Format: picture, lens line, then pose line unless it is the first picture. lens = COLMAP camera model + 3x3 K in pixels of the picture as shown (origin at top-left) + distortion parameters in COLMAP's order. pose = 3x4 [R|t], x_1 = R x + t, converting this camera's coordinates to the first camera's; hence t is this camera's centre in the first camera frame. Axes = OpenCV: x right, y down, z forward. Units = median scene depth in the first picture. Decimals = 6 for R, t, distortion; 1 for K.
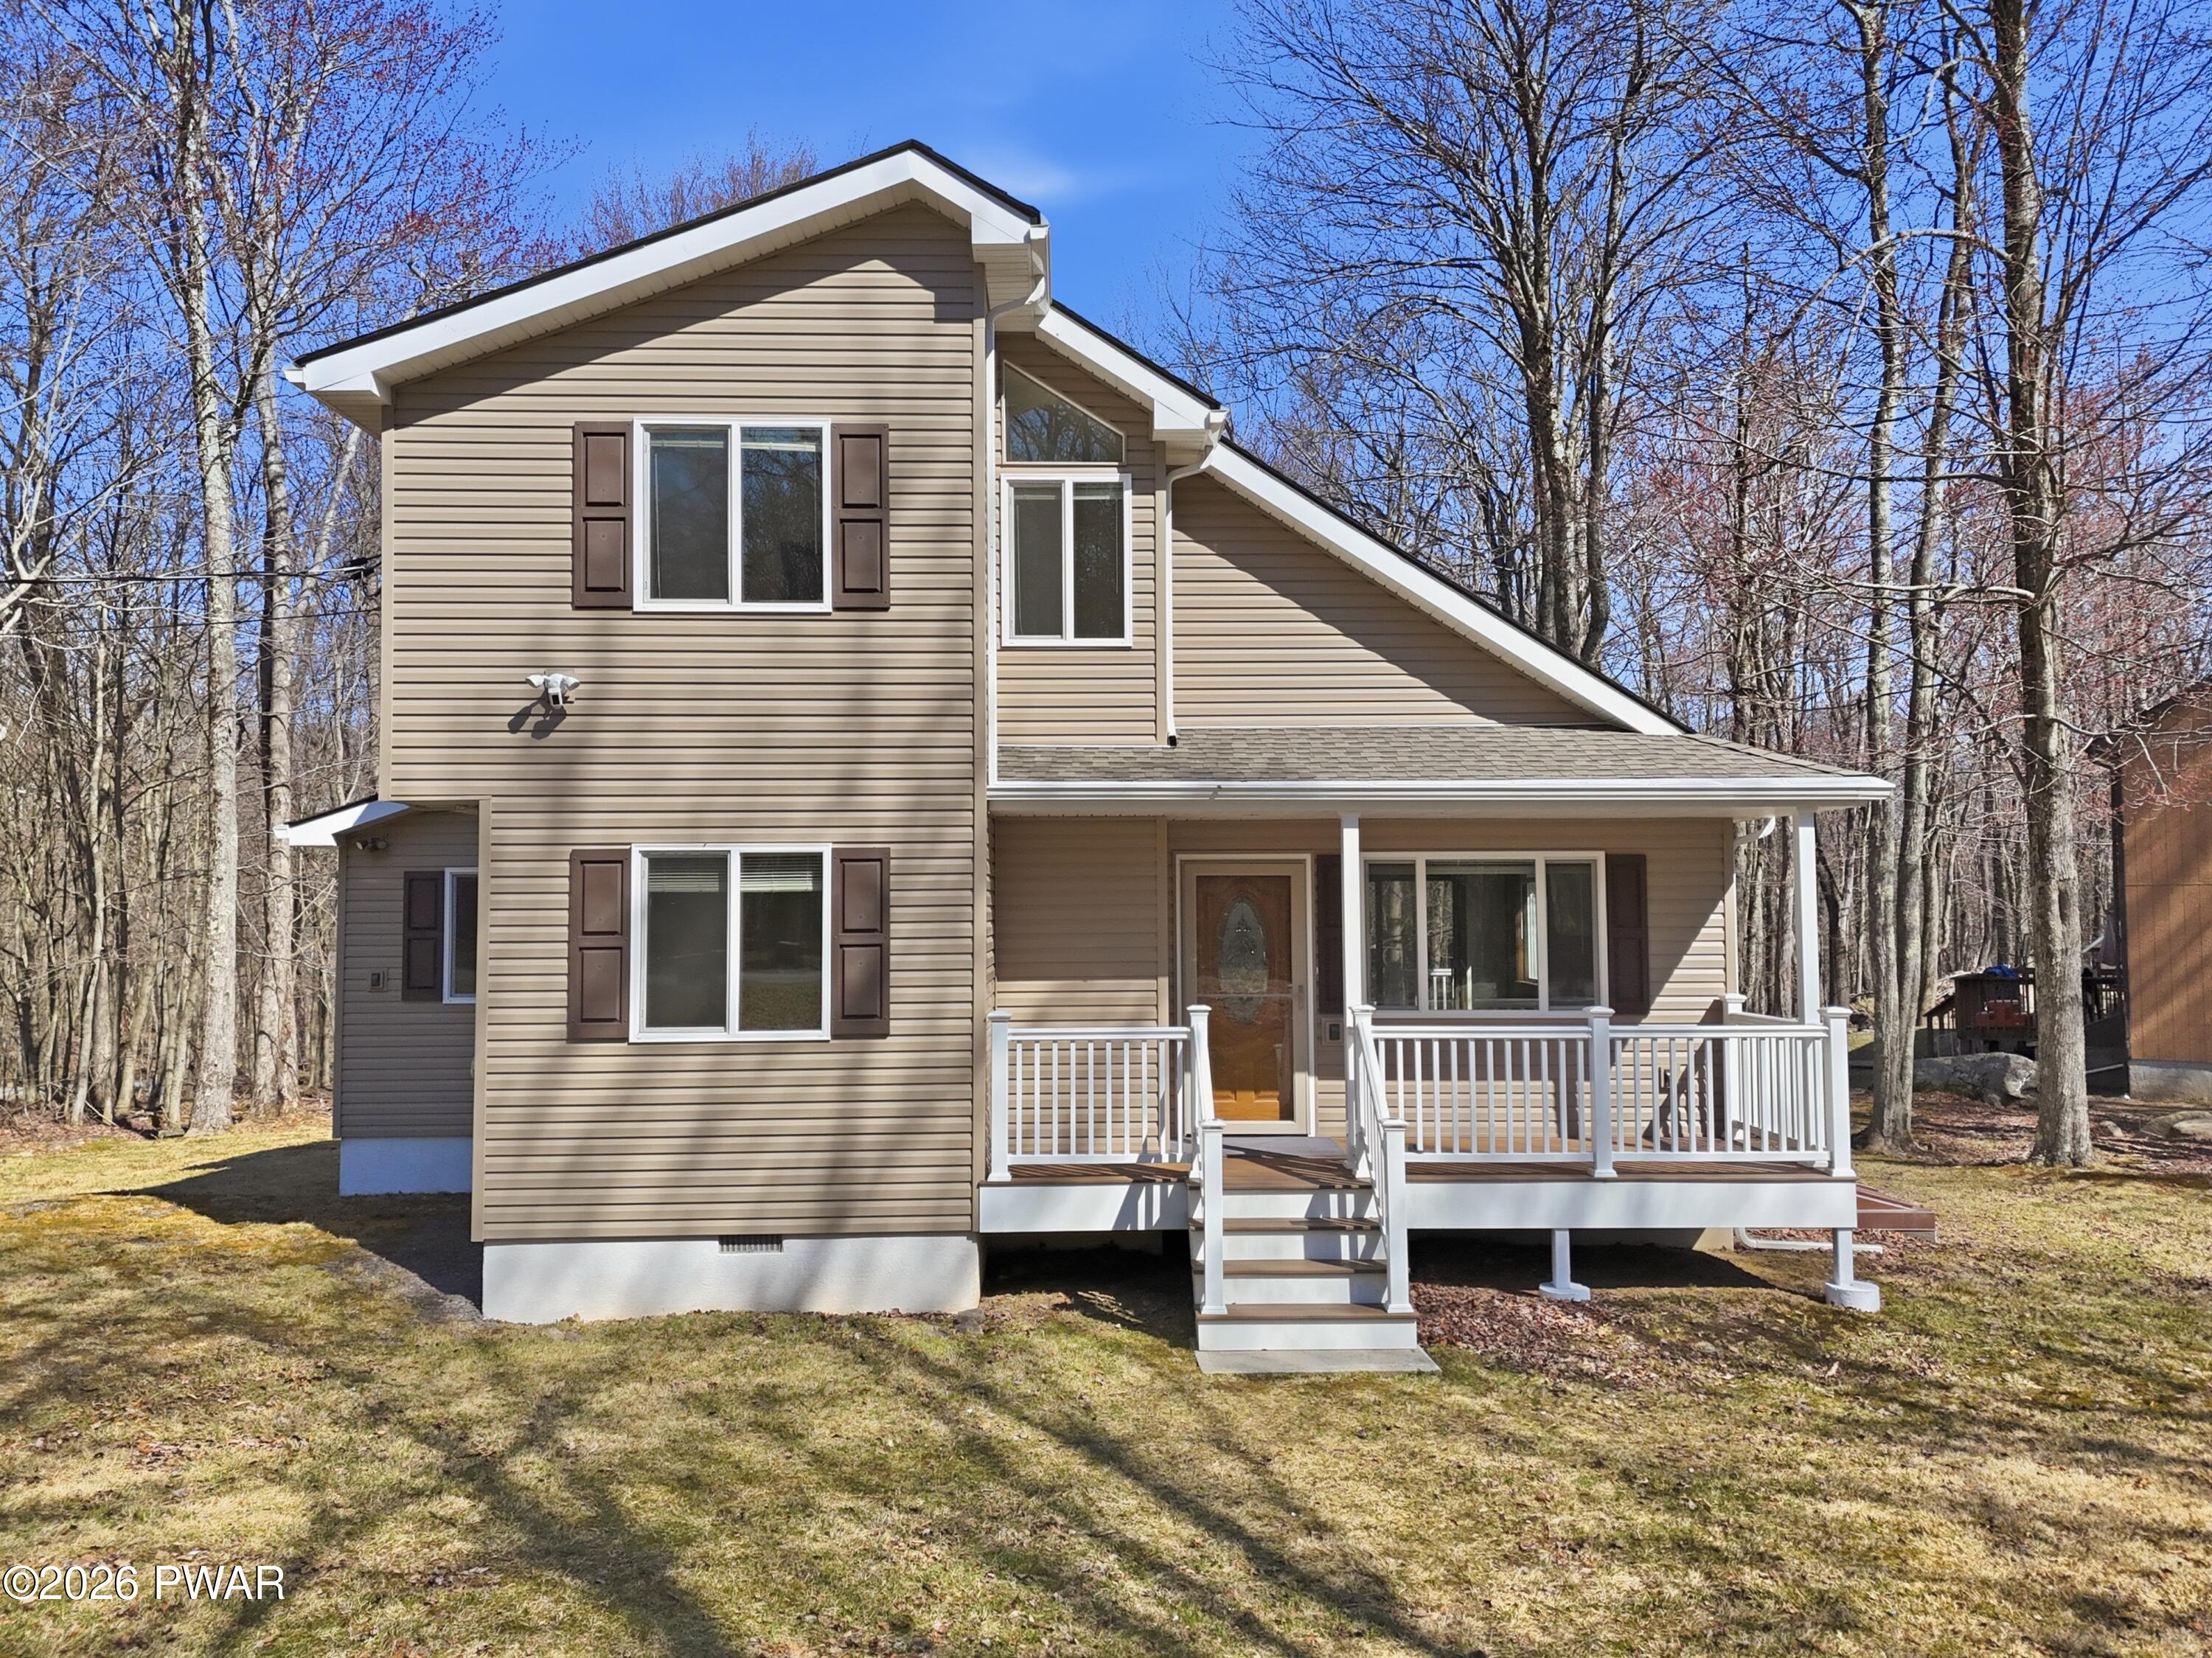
lens RADIAL K [[1661.4, 0, 1106.0], [0, 1661.4, 829.0], [0, 0, 1]] dist [0.072427, -0.073275]
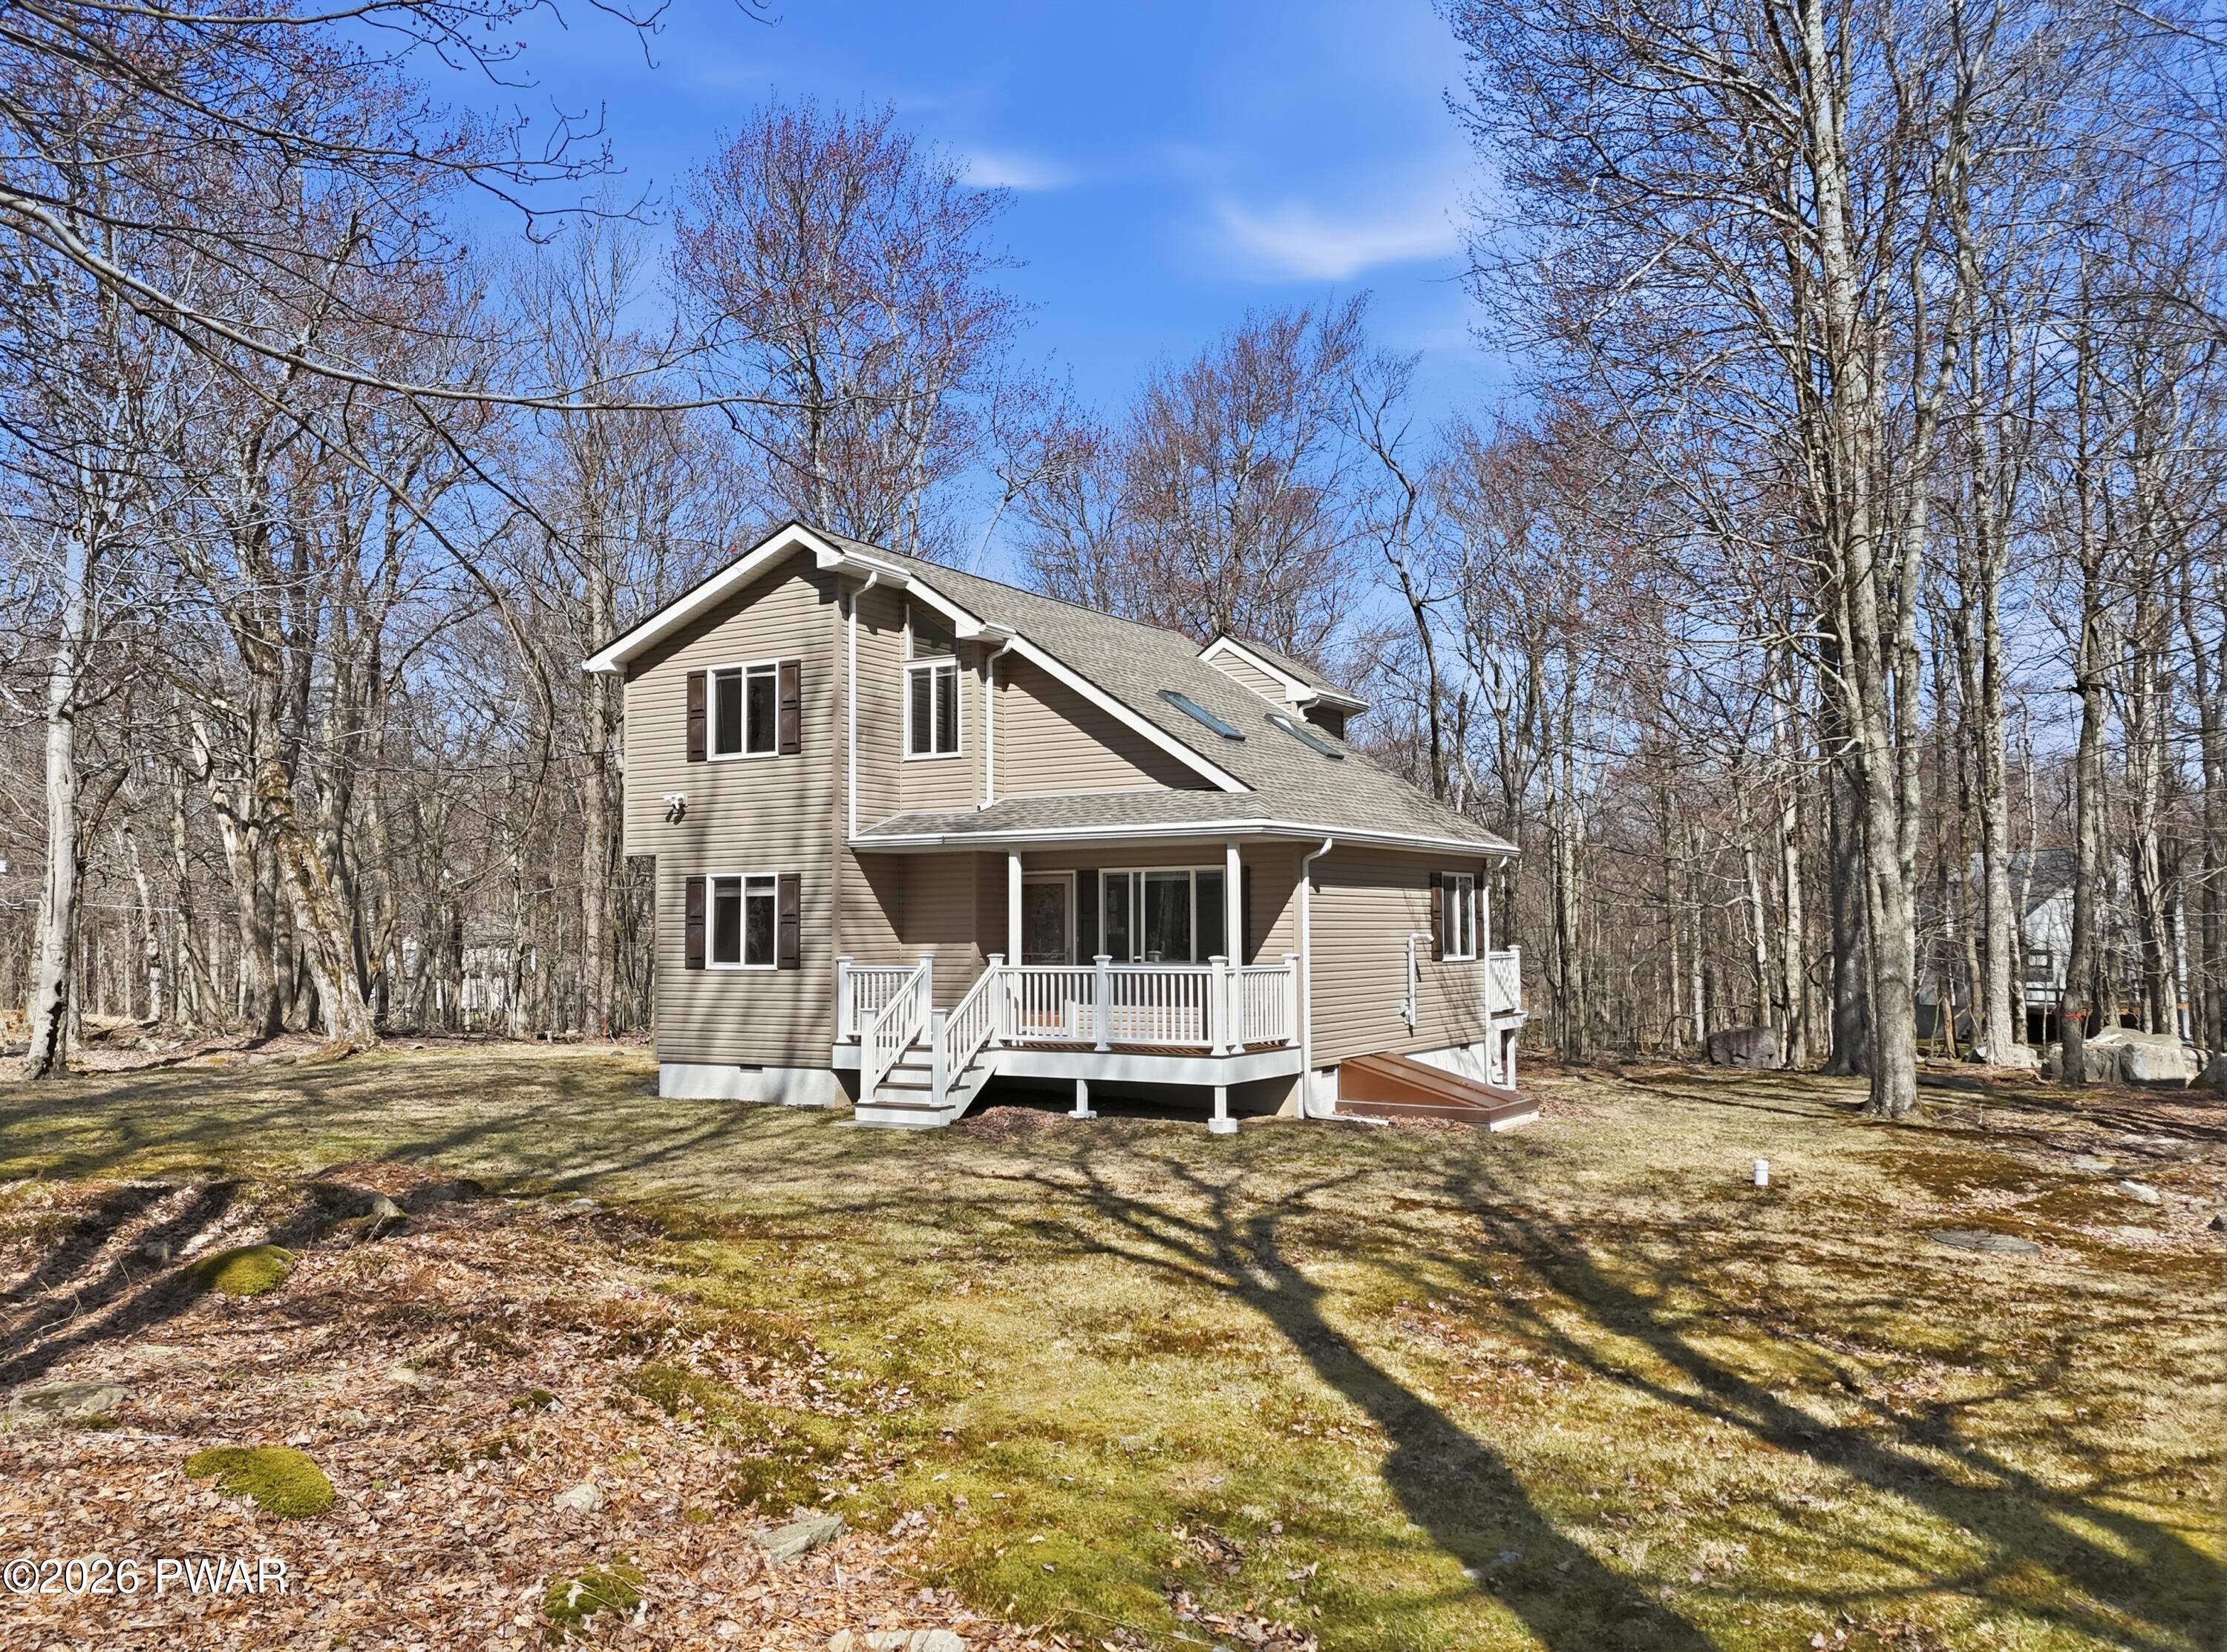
lens RADIAL K [[1687.7, 0, 1169.1], [0, 1687.7, 829.7], [0, 0, 1]] dist [0.042364, -0.004819]
pose [[0.847552, -0.031975, -0.529748, 1.302087], [0.030068, 0.999473, -0.012221, -0.002784], [0.529860, -0.005570, 0.848067, -0.471161]]
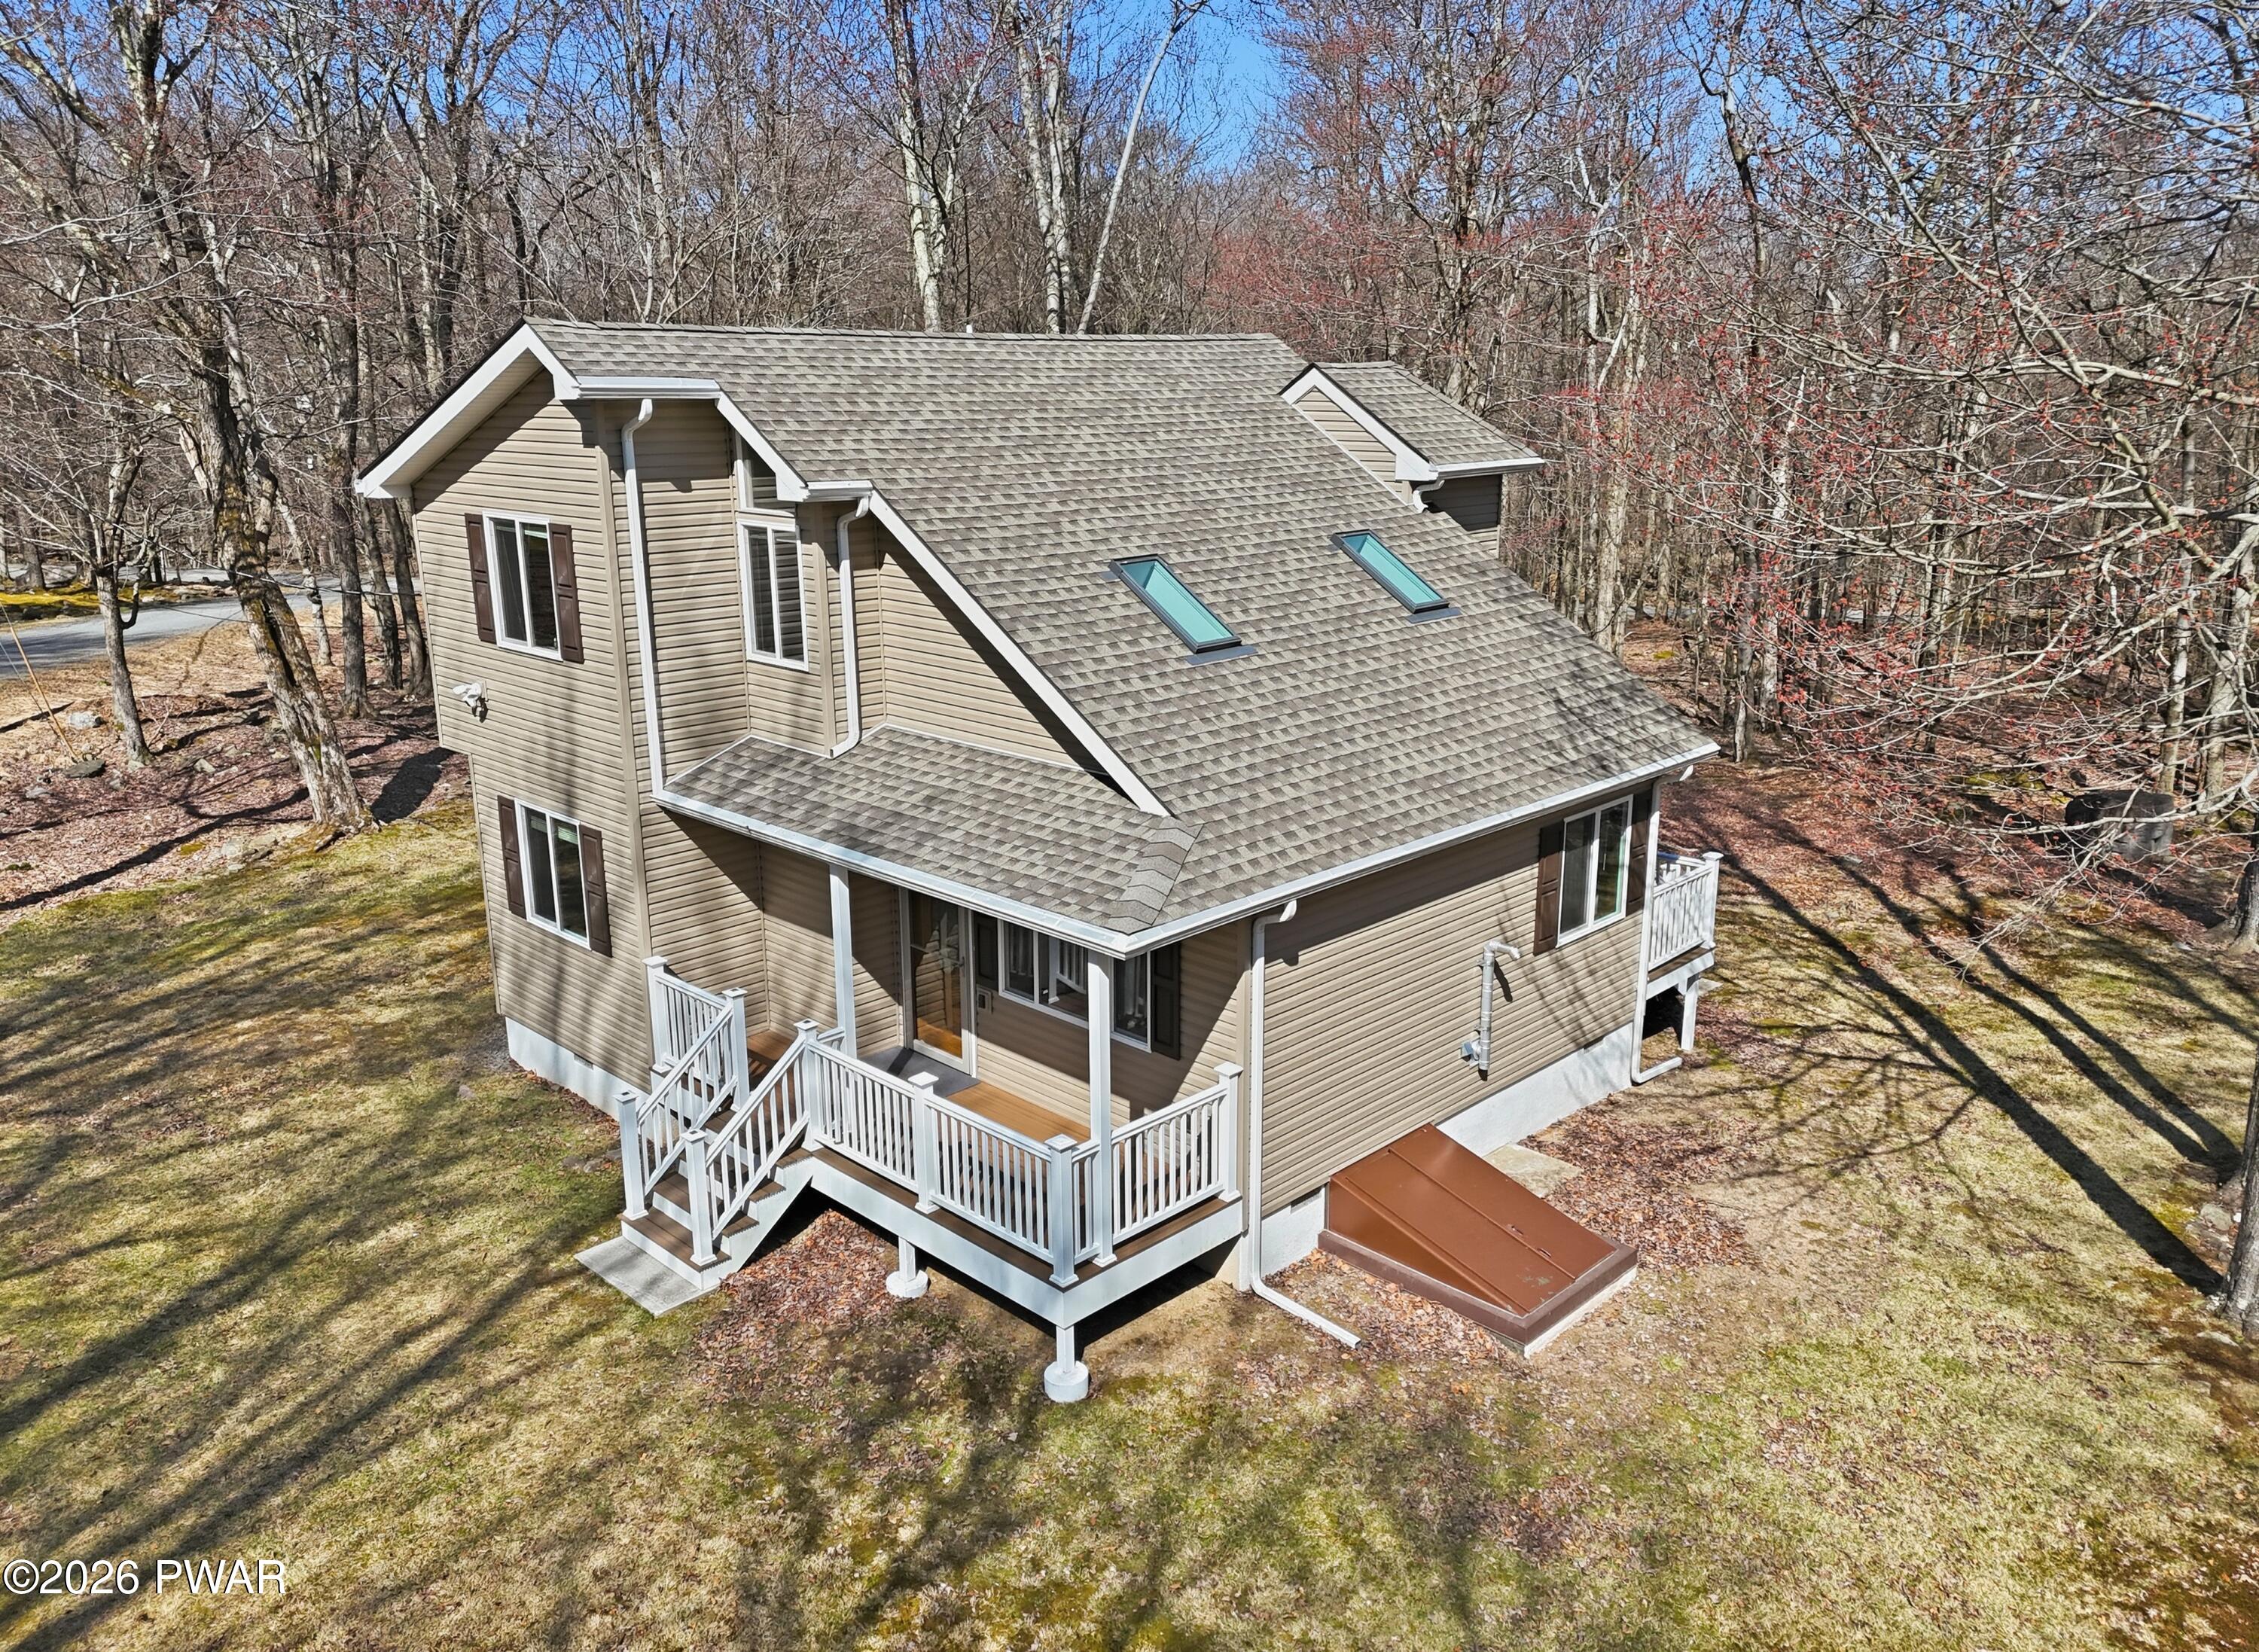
lens RADIAL K [[1689.5, 0, 1129.5], [0, 1689.5, 826.0], [0, 0, 1]] dist [0.036857, -0.002366]
pose [[0.696076, 0.186614, -0.693292, 1.174193], [0.039401, 0.954246, 0.296414, -0.400121], [0.716886, -0.233643, 0.656875, 0.374620]]
